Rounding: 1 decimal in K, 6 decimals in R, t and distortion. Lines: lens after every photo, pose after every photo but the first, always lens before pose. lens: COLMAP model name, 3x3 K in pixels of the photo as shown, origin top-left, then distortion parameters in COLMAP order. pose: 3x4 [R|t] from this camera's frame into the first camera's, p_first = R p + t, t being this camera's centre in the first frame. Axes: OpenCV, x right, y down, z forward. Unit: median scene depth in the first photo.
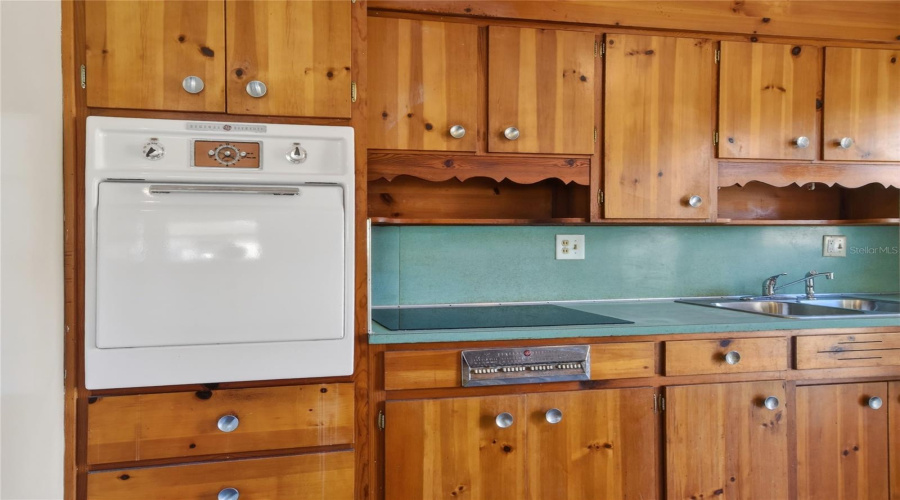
lens RADIAL K [[562.4, 0, 447.2], [0, 562.4, 246.1], [0, 0, 1]] dist [0.040799, 0.002950]
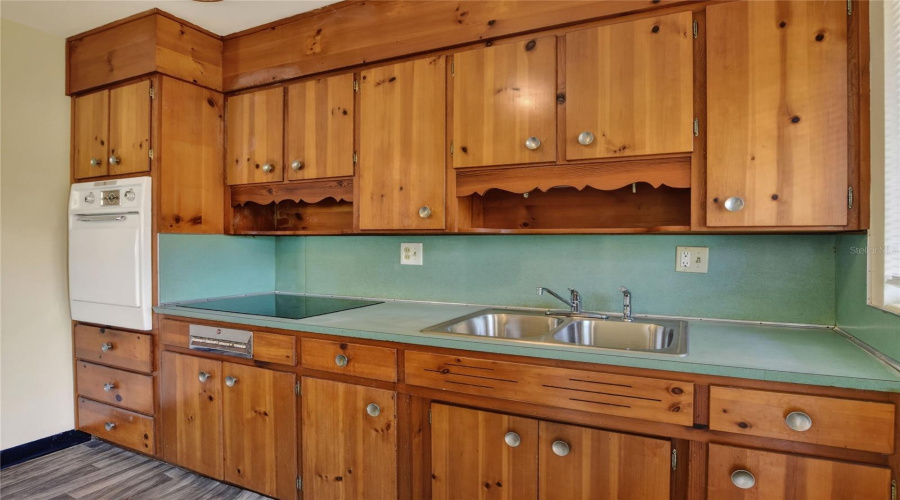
lens RADIAL K [[453.1, 0, 433.3], [0, 453.1, 247.0], [0, 0, 1]] dist [-0.019334, 0.000191]
pose [[0.805244, 0.011887, -0.592825, 0.964329], [-0.011095, 0.999926, 0.004979, -0.020607], [0.592840, 0.002568, 0.805316, 0.346978]]
